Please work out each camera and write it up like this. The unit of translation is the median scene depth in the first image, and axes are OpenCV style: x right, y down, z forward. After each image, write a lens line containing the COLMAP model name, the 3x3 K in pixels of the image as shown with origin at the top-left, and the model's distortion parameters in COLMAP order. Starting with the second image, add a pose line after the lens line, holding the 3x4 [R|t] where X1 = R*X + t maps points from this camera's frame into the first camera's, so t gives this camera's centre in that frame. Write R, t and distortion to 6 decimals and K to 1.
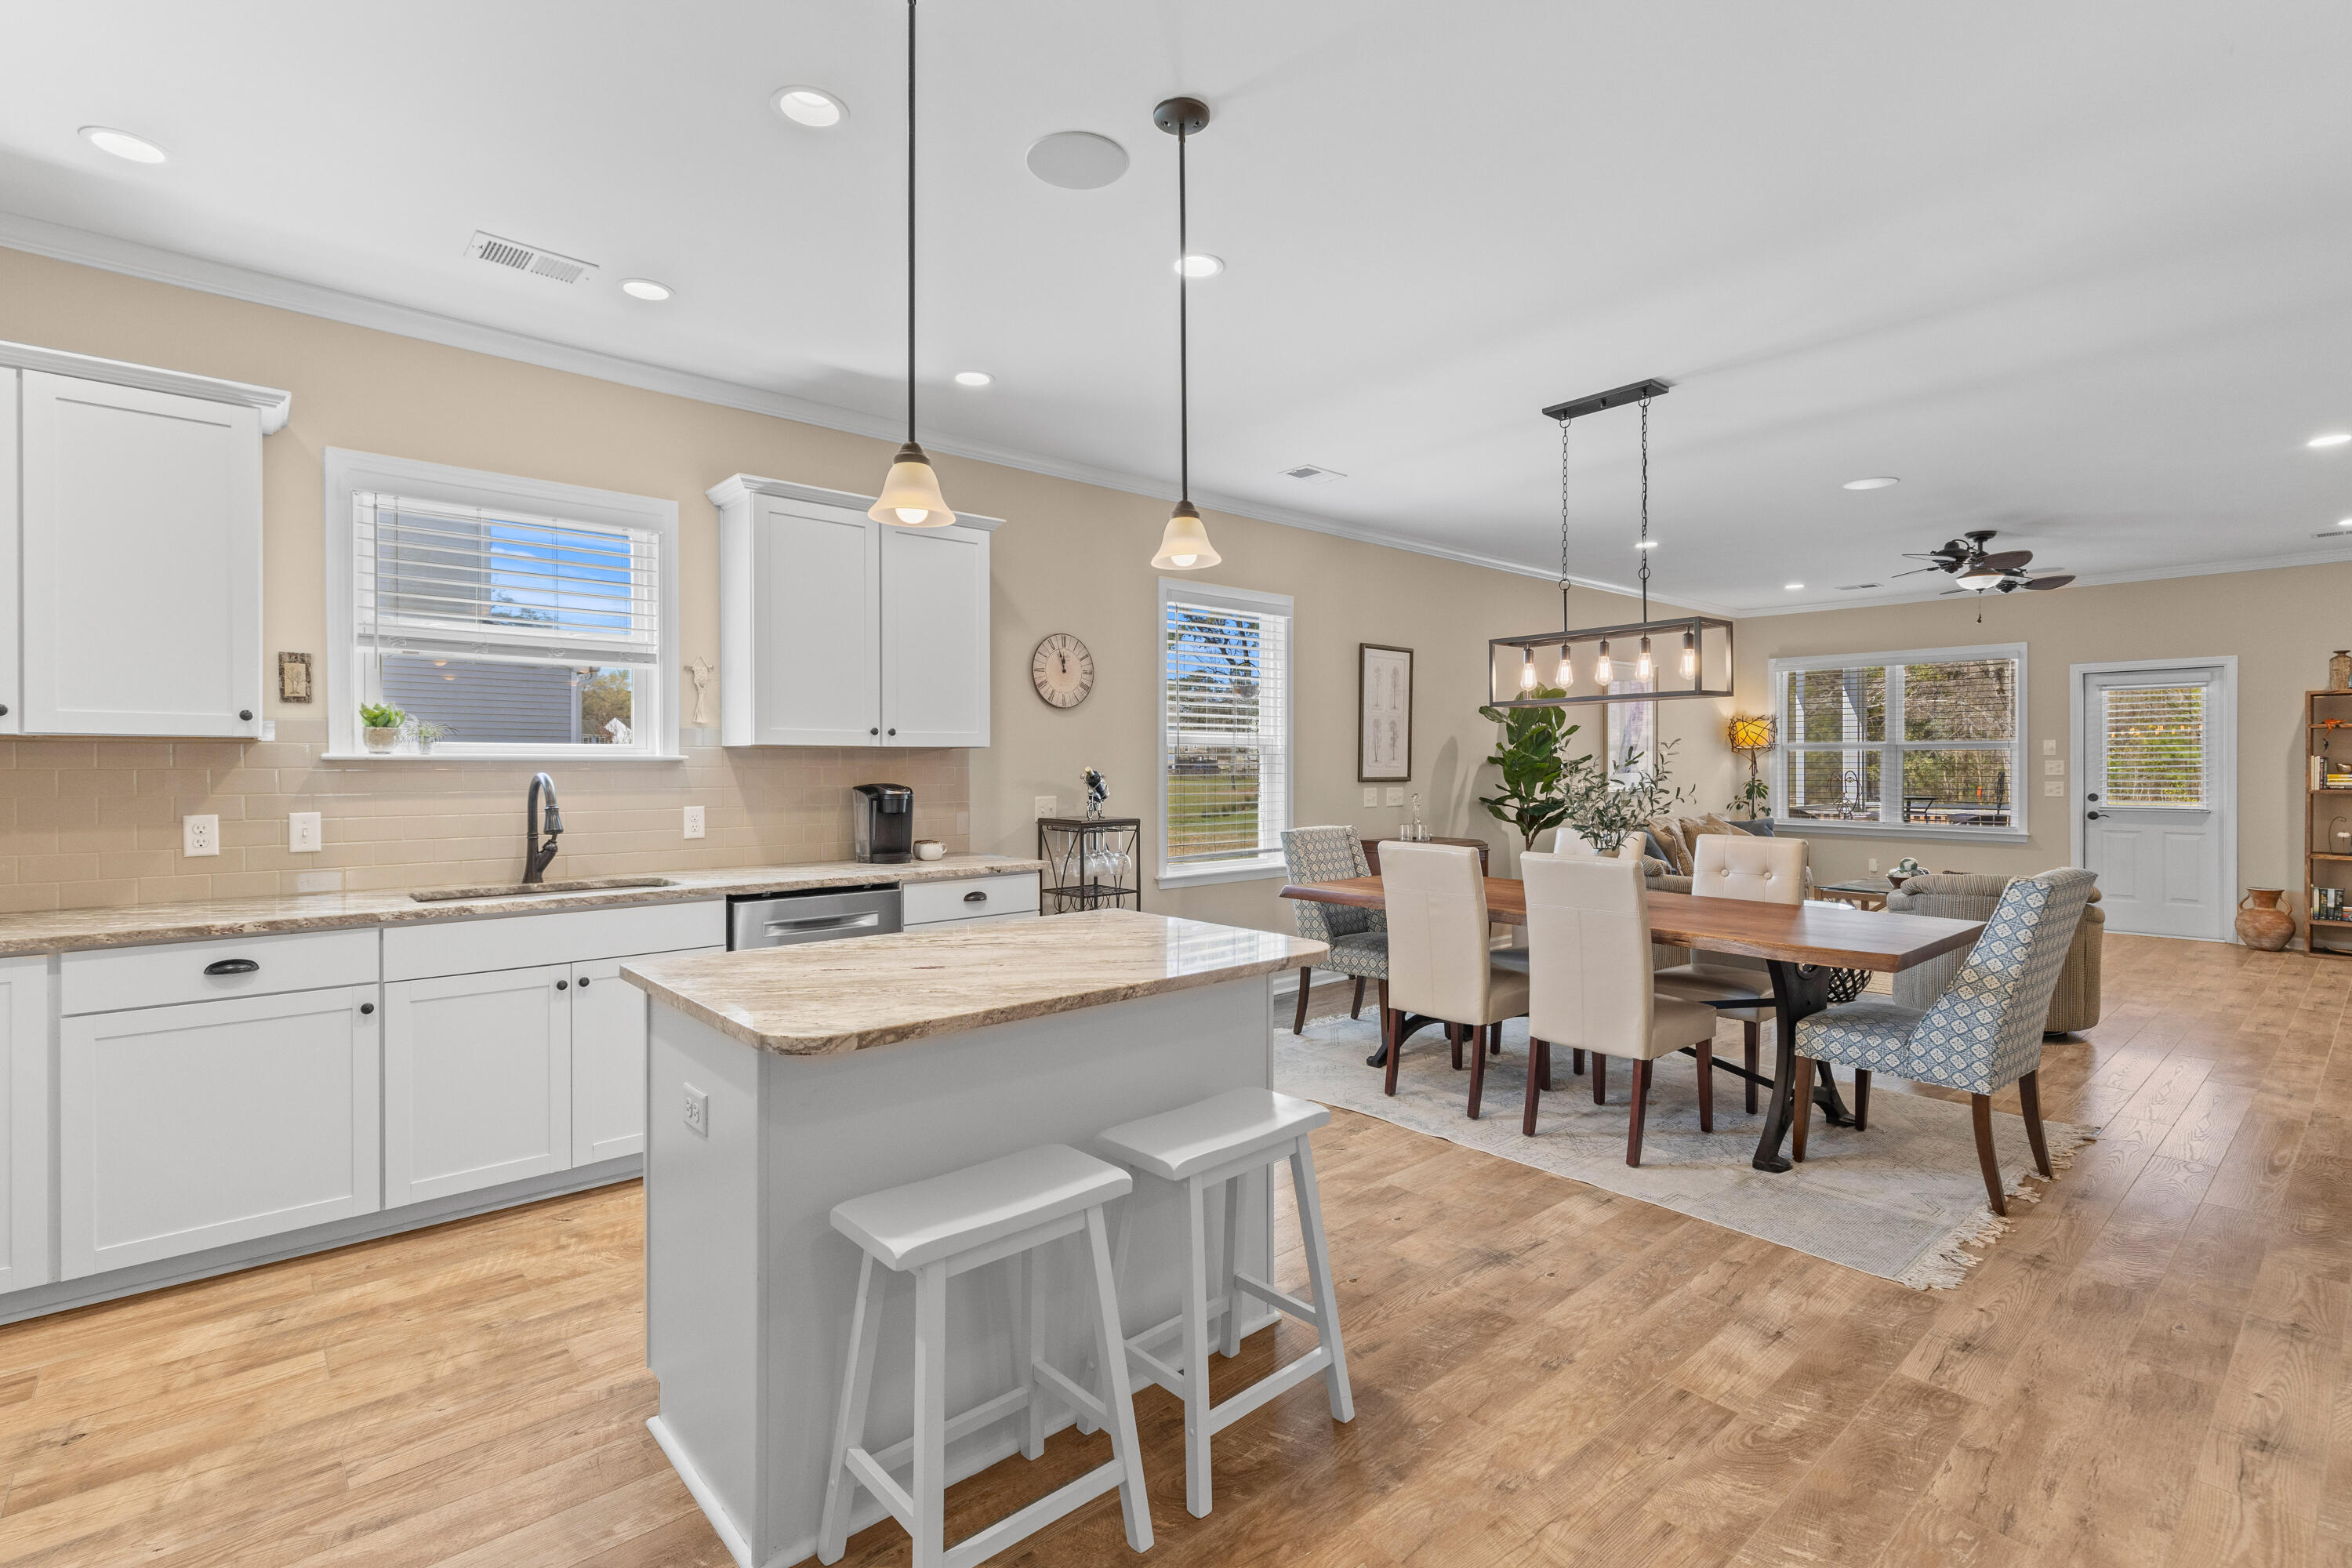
lens RADIAL K [[1086.5, 0, 1184.3], [0, 1086.5, 773.6], [0, 0, 1]] dist [0.012504, -0.000661]
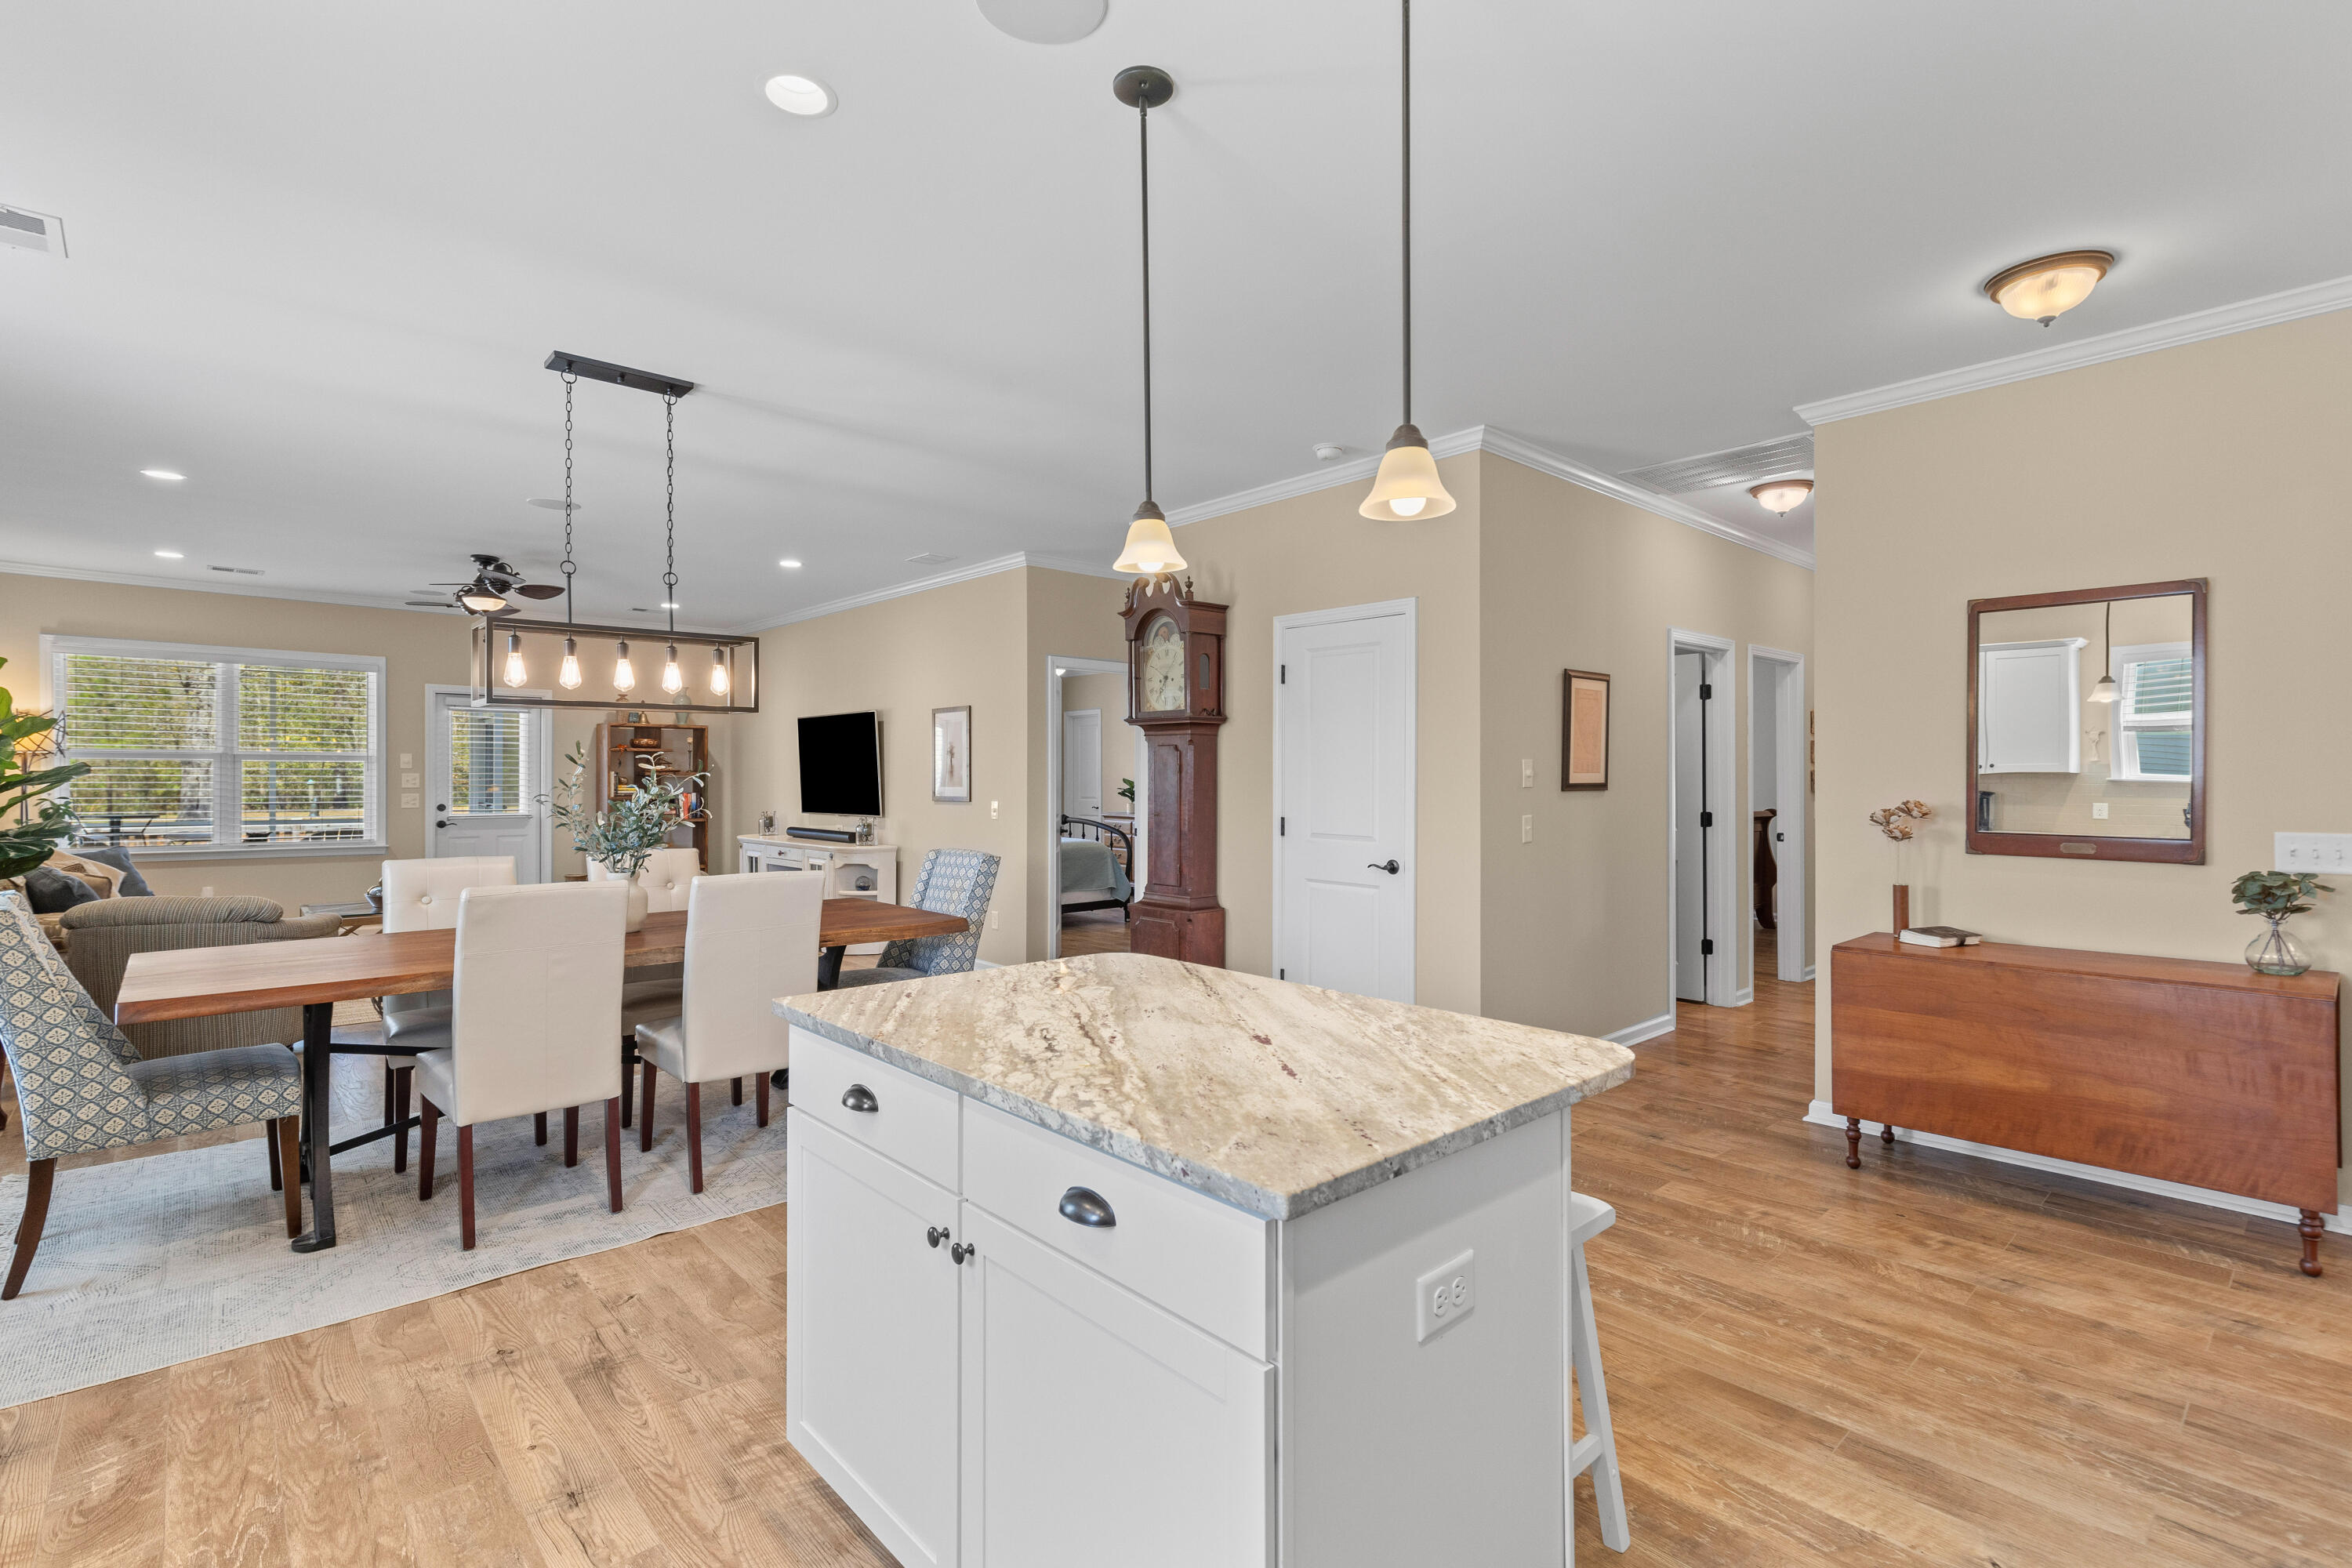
lens RADIAL K [[1086.5, 0, 1184.3], [0, 1086.5, 773.6], [0, 0, 1]] dist [0.012504, -0.000661]
pose [[-0.011342, 0.005056, 0.999923, -0.332624], [0.005762, 0.999971, -0.004991, -0.002982], [-0.999919, 0.005705, -0.011370, 0.346114]]
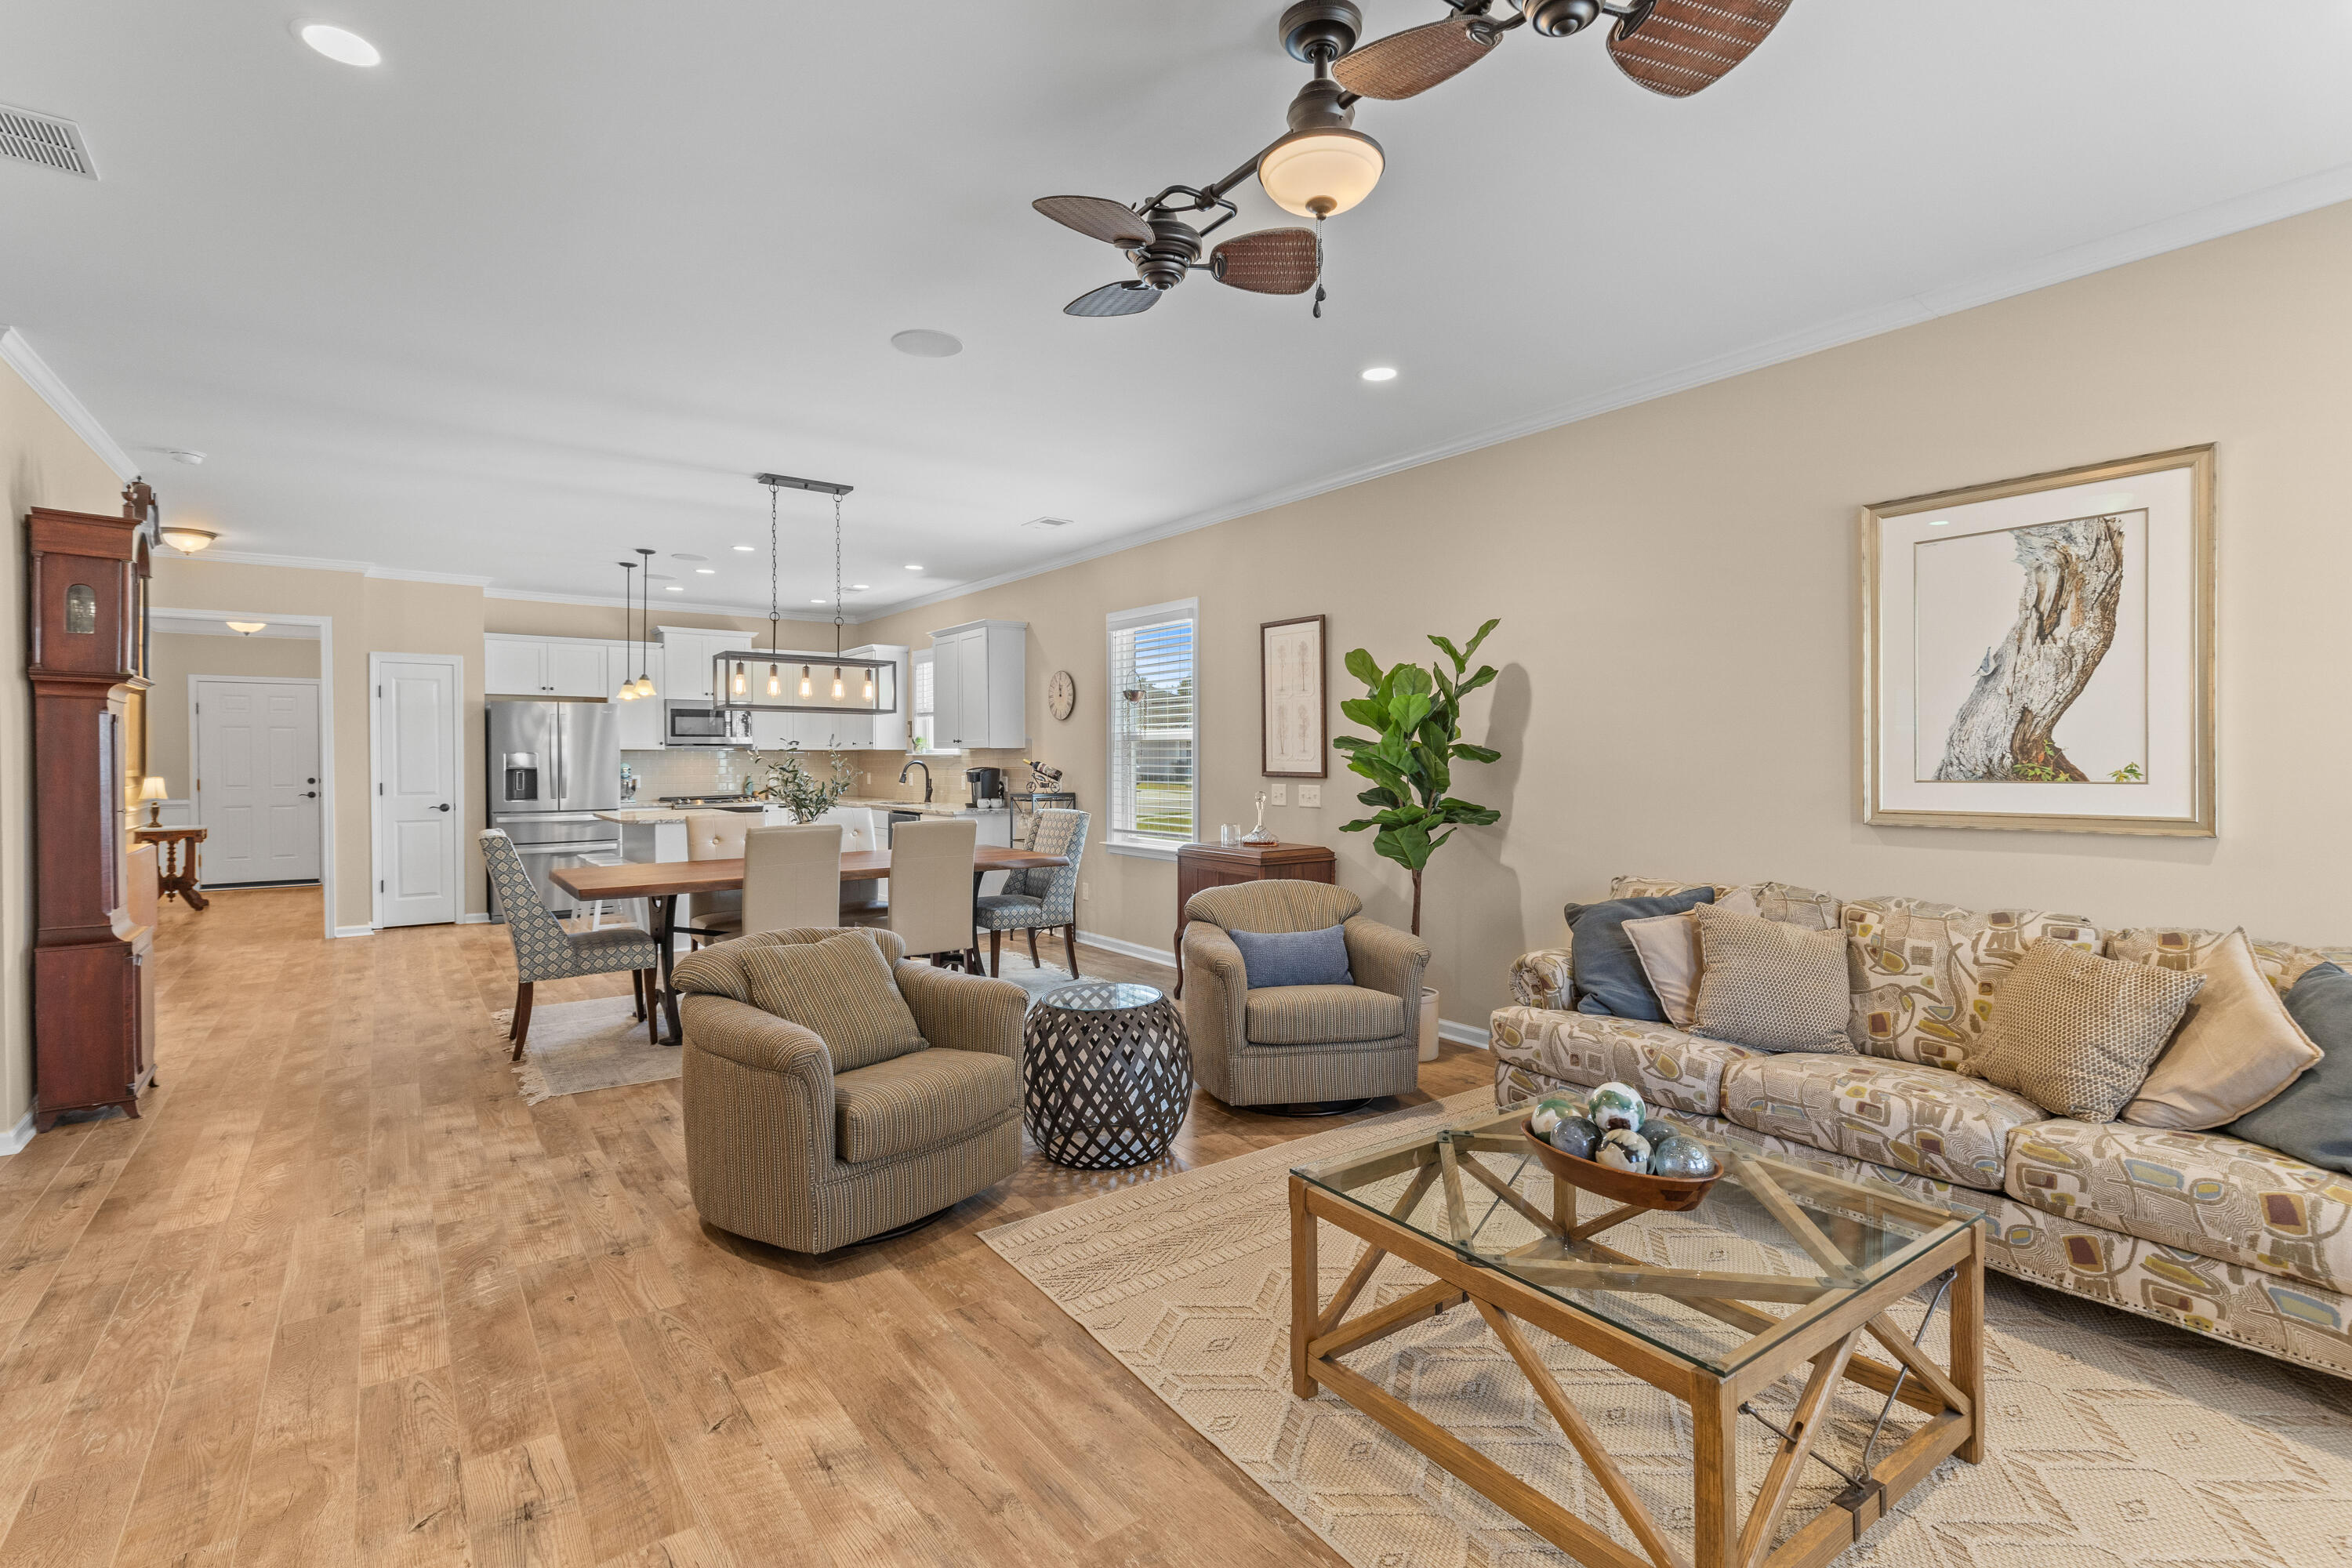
lens RADIAL K [[1086.5, 0, 1184.3], [0, 1086.5, 773.6], [0, 0, 1]] dist [0.012504, -0.000661]
pose [[-0.091911, 0.018222, -0.995600, 1.057836], [-0.005347, 0.999809, 0.018792, -0.011263], [0.995753, 0.007051, -0.091796, 1.002488]]
